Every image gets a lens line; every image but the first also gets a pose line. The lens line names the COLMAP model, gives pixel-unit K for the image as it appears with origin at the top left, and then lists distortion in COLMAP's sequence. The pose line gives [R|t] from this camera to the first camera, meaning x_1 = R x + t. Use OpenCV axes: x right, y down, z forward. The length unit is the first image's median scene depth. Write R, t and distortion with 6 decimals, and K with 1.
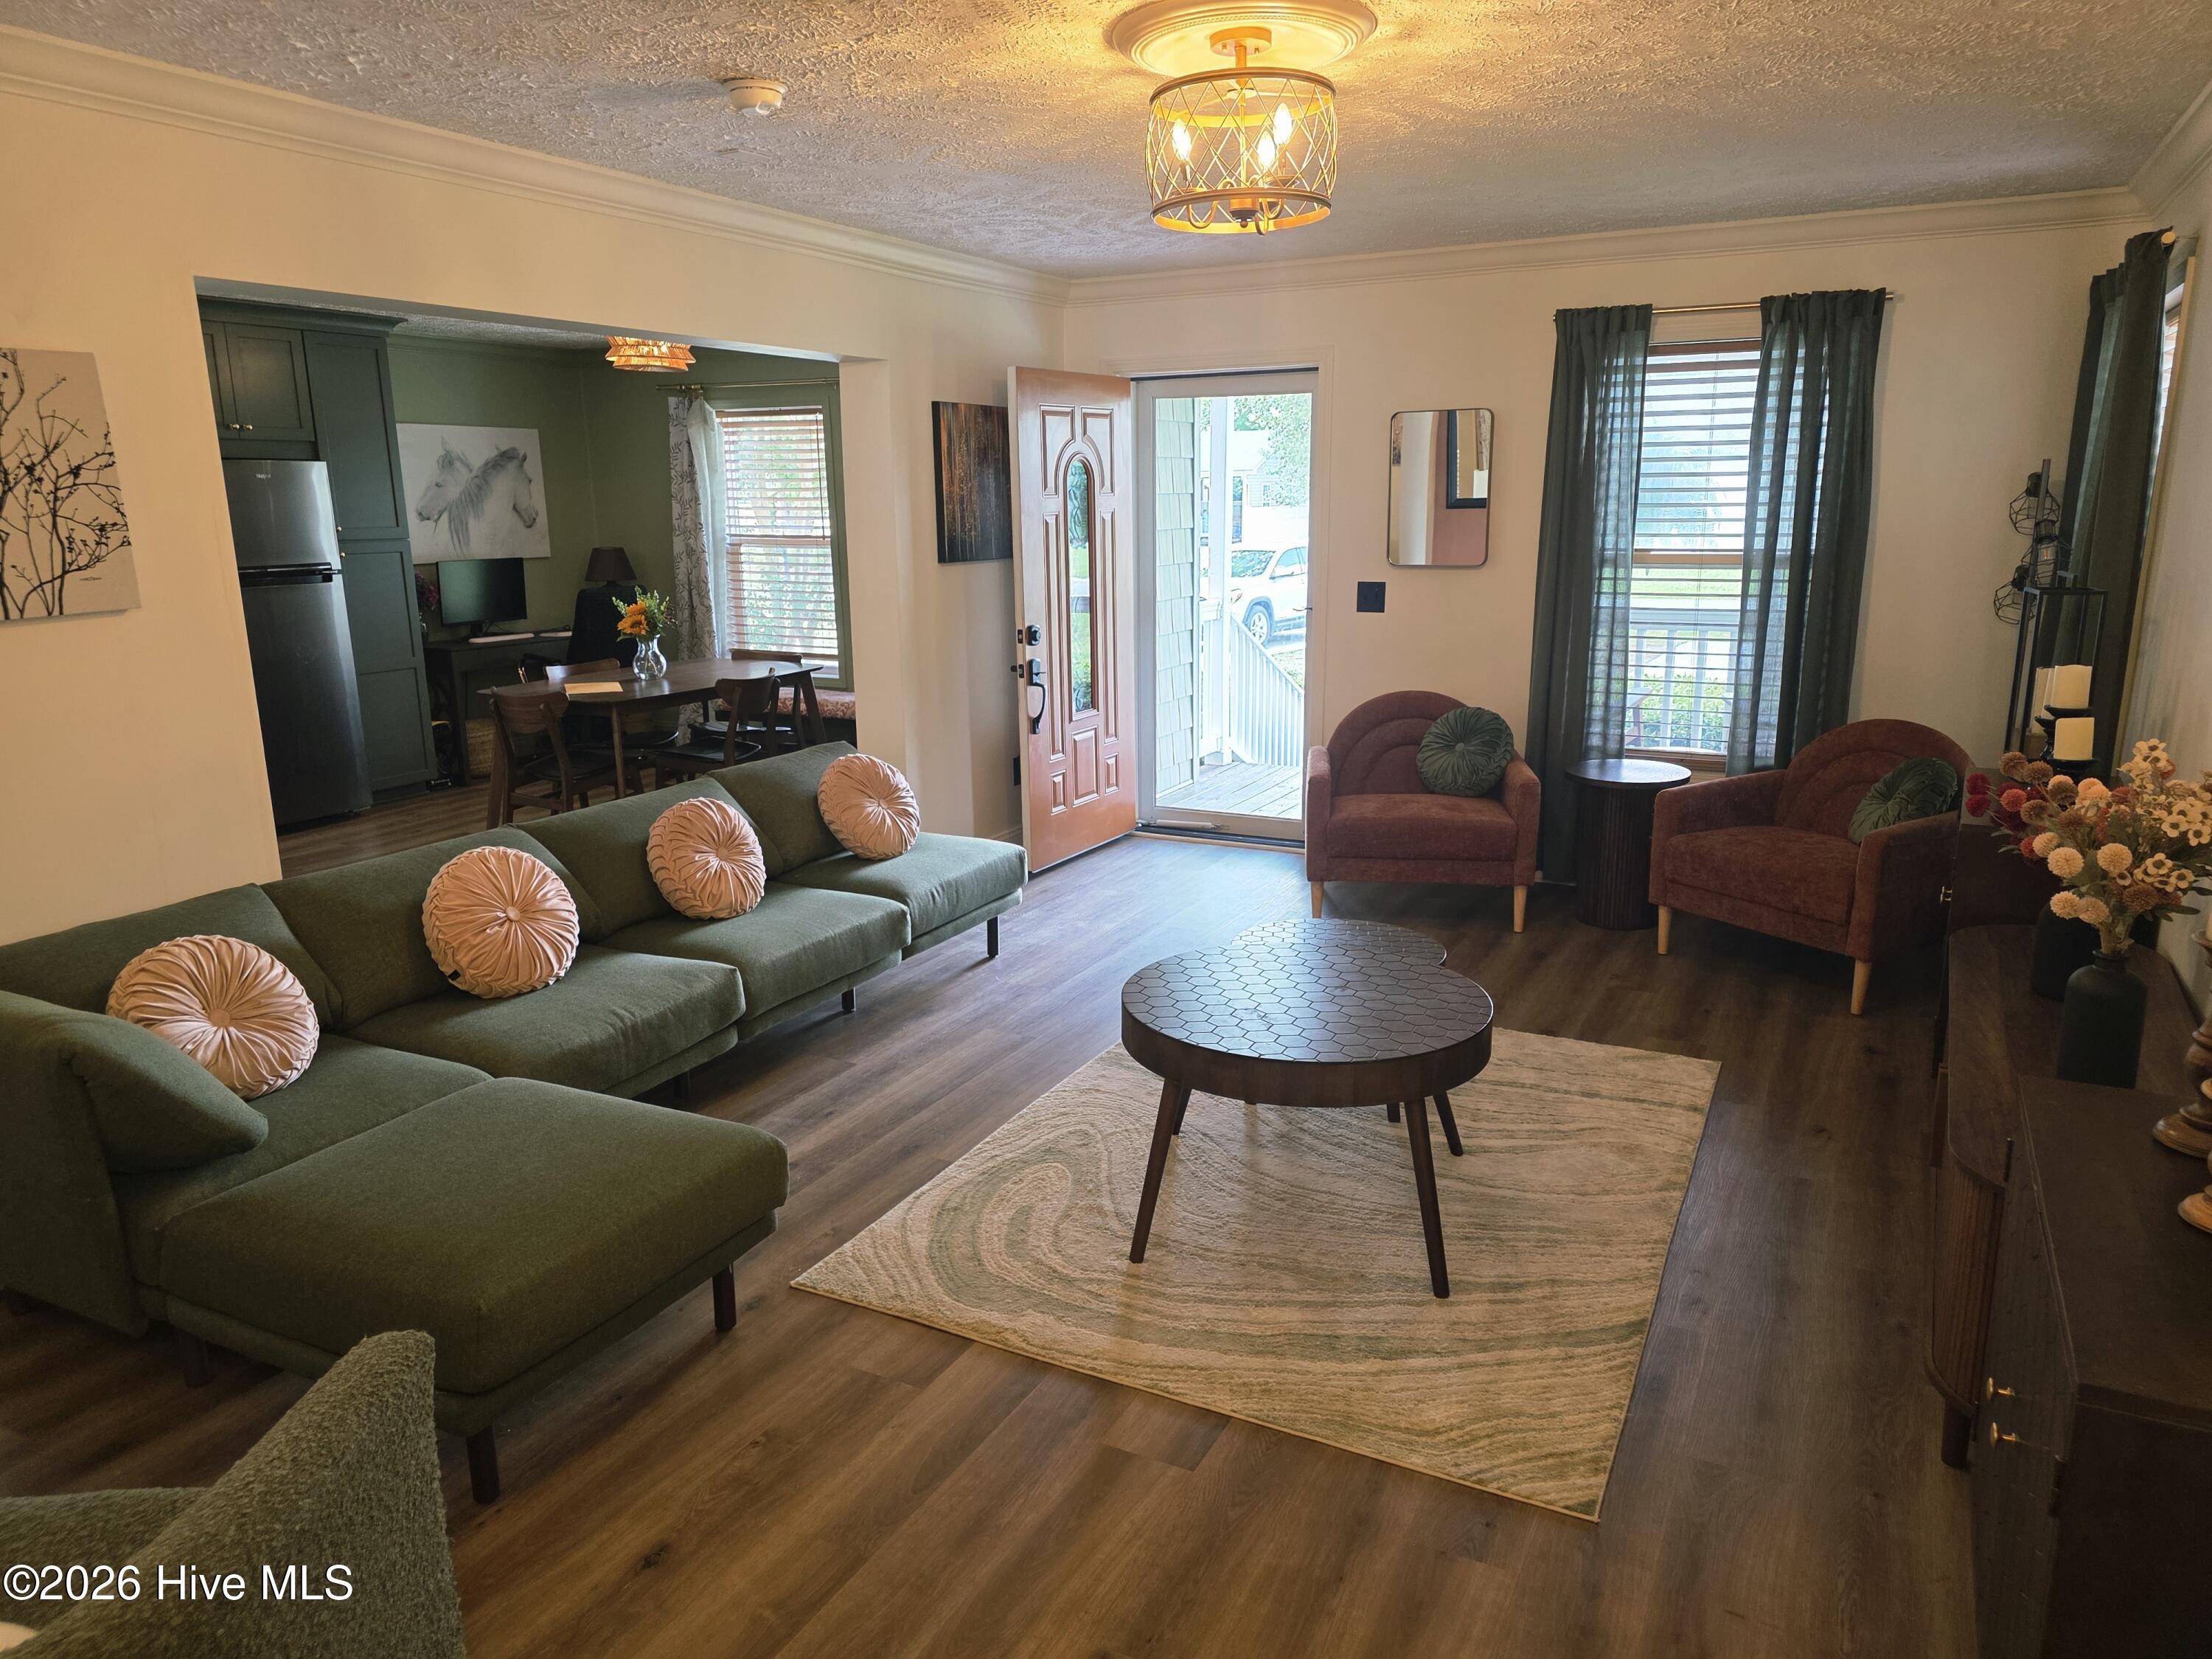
lens RADIAL K [[1491.5, 0, 1106.5], [0, 1491.5, 841.6], [0, 0, 1]] dist [0.052797, -0.002335]
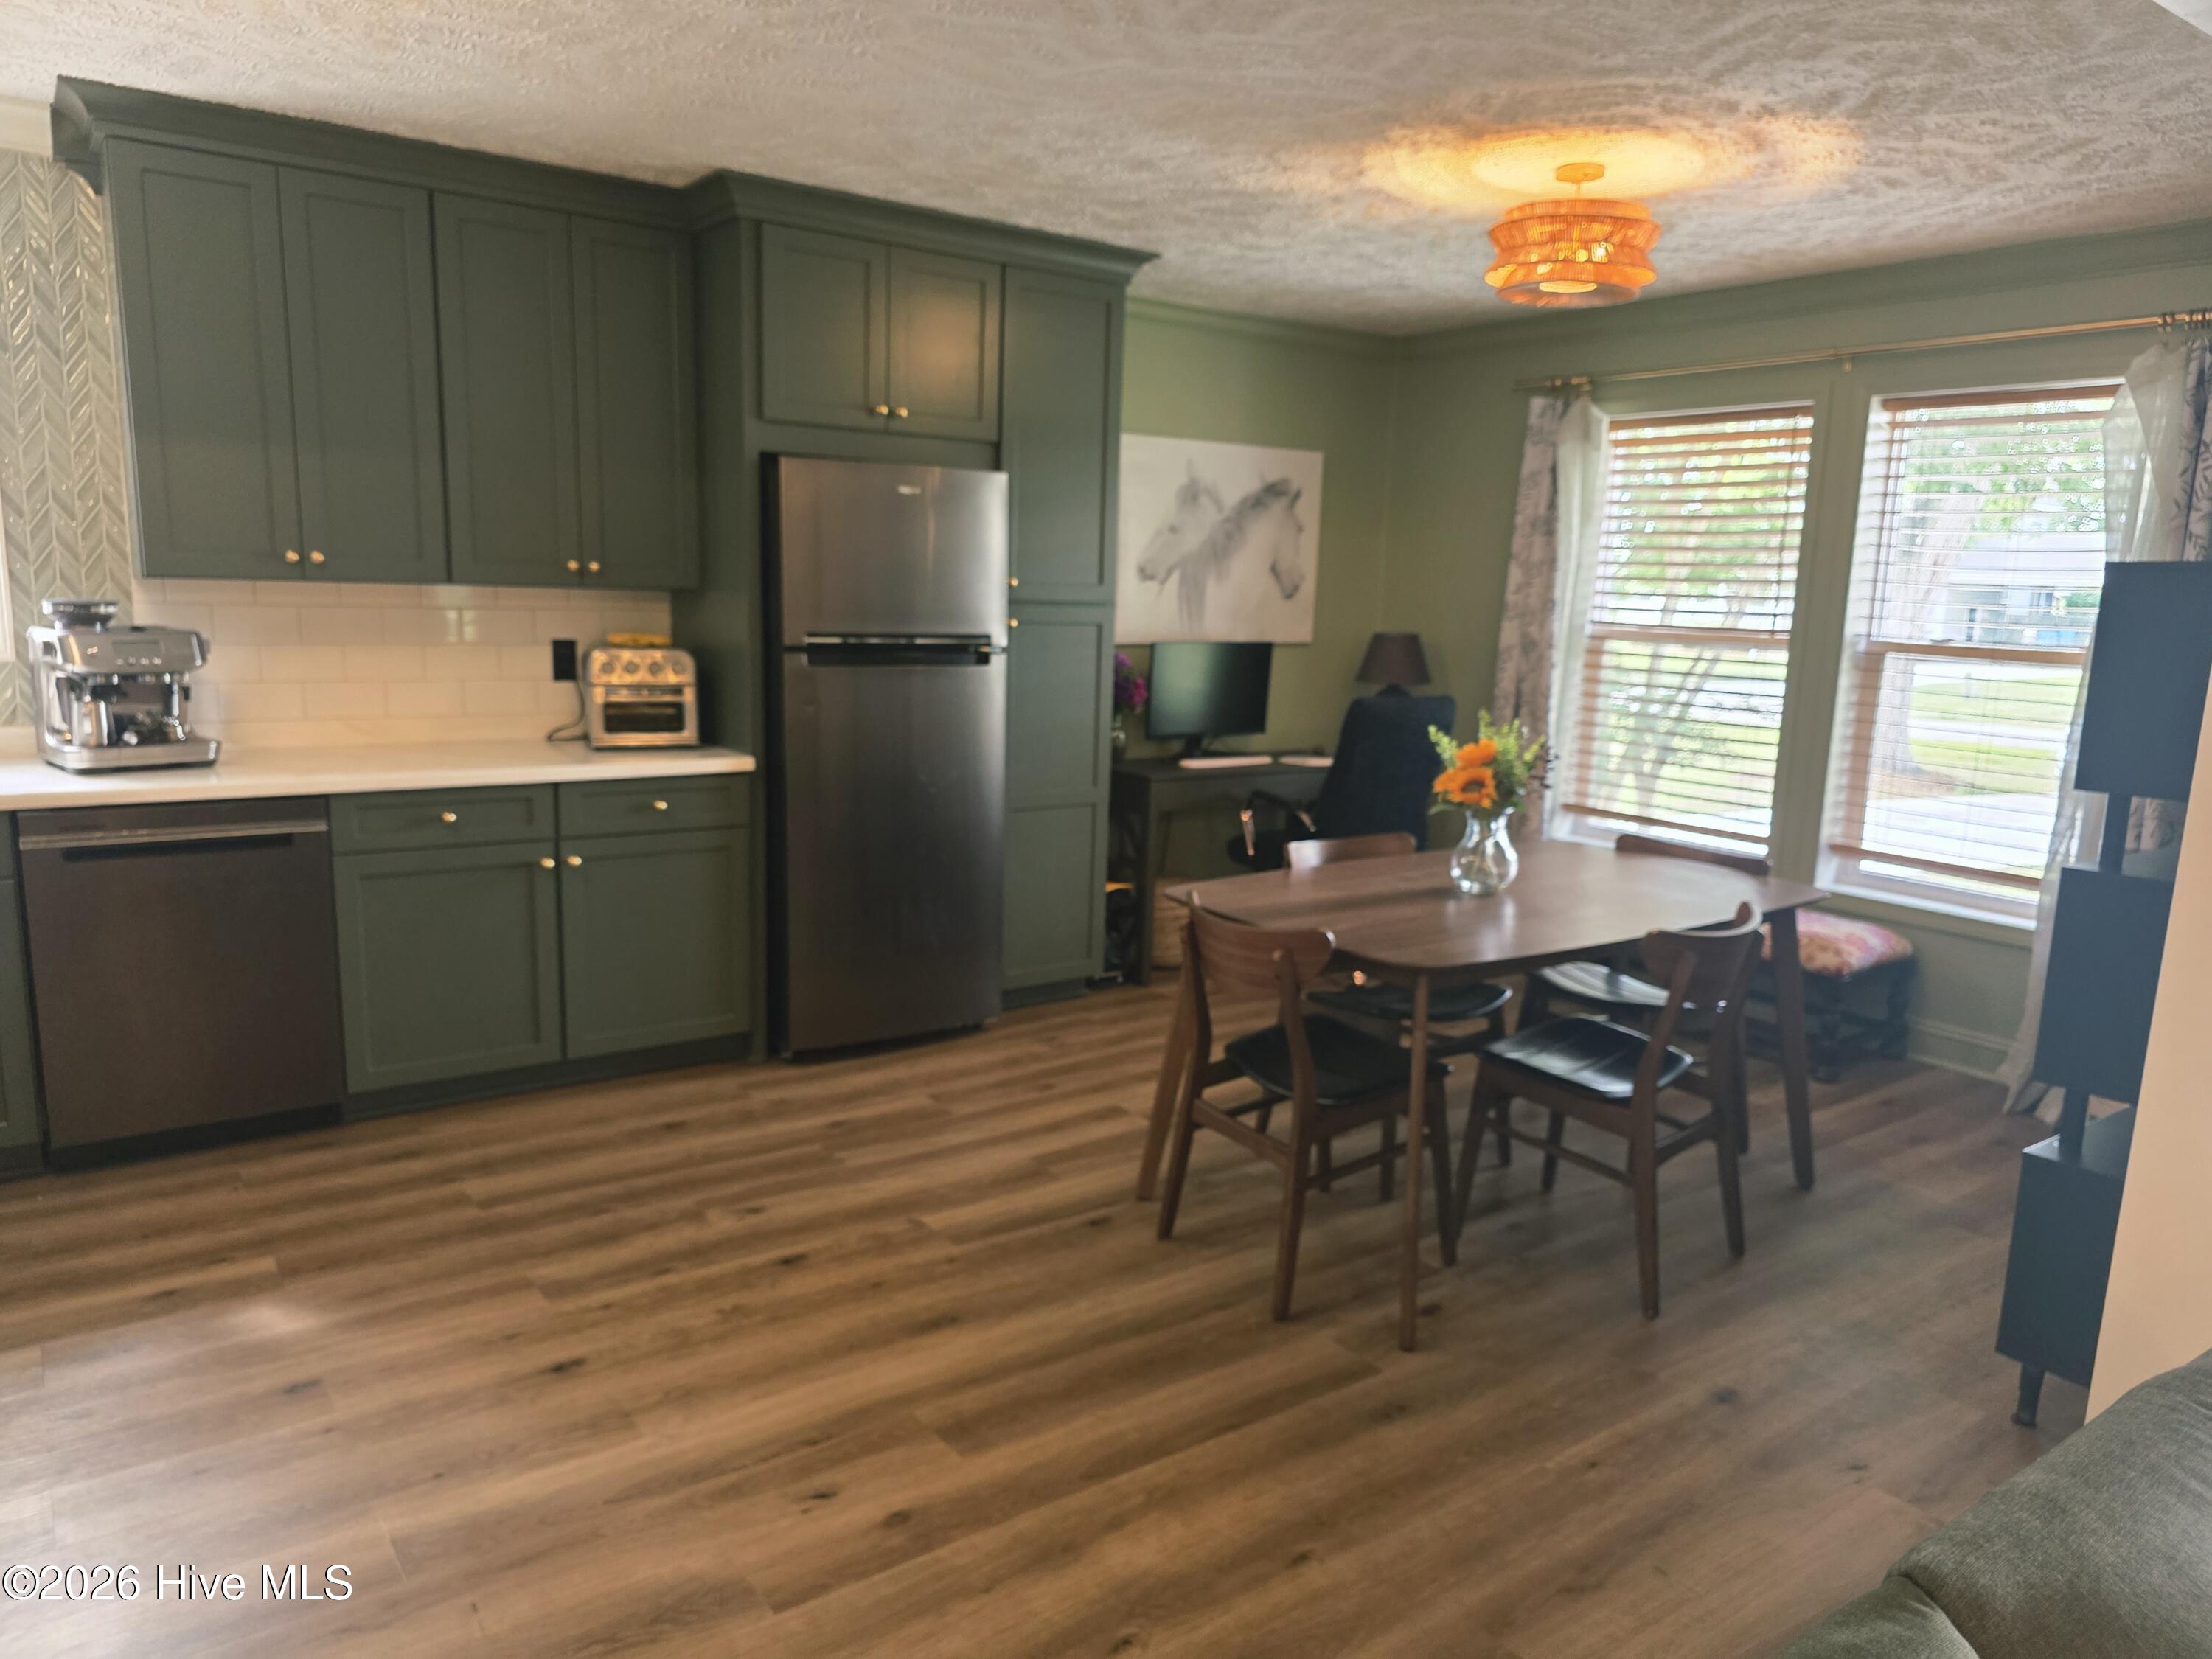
lens RADIAL K [[1491.5, 0, 1107.7], [0, 1491.5, 831.2], [0, 0, 1]] dist [0.052797, -0.002335]
pose [[0.891760, 0.115189, -0.437603, -0.162767], [-0.144519, 0.988911, -0.034197, -0.076497], [0.428811, 0.093738, 0.898518, 0.404603]]
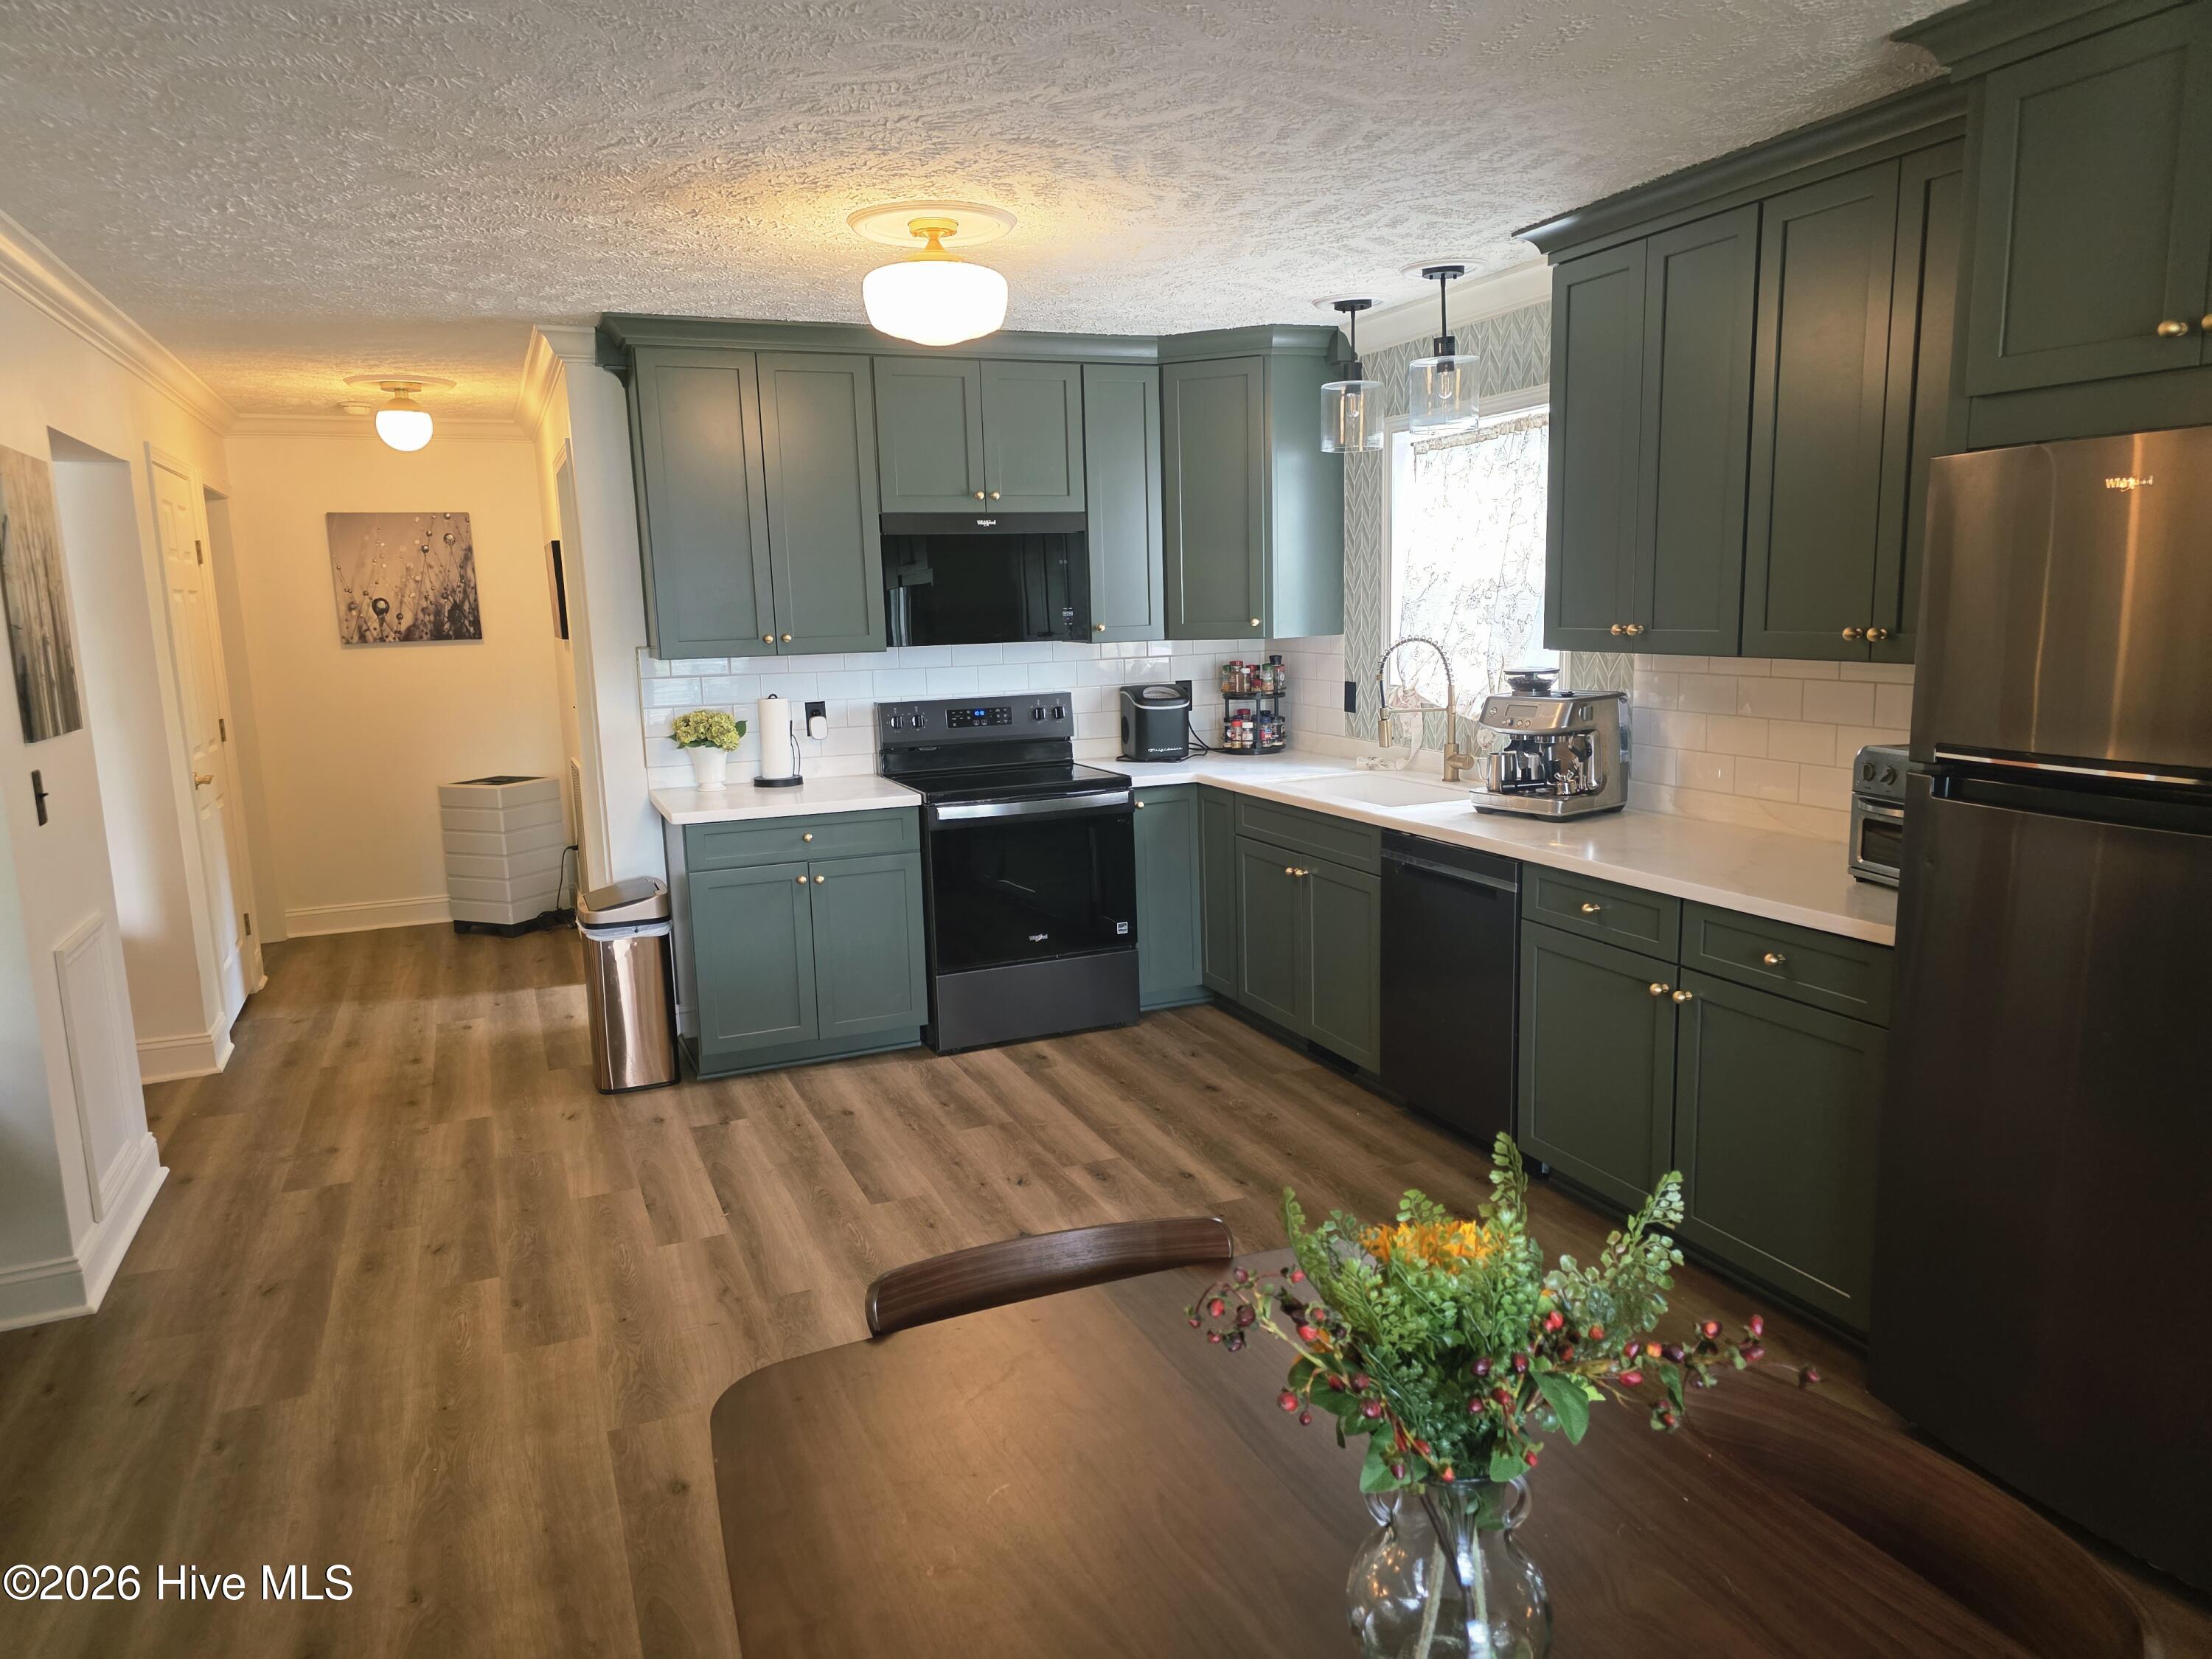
lens RADIAL K [[1491.5, 0, 1114.4], [0, 1491.5, 824.6], [0, 0, 1]] dist [0.052797, -0.002335]
pose [[-0.632219, 0.153609, -0.759410, -0.139949], [-0.142345, 0.940438, 0.308730, -0.199079], [0.761601, 0.303283, -0.572698, 0.855670]]
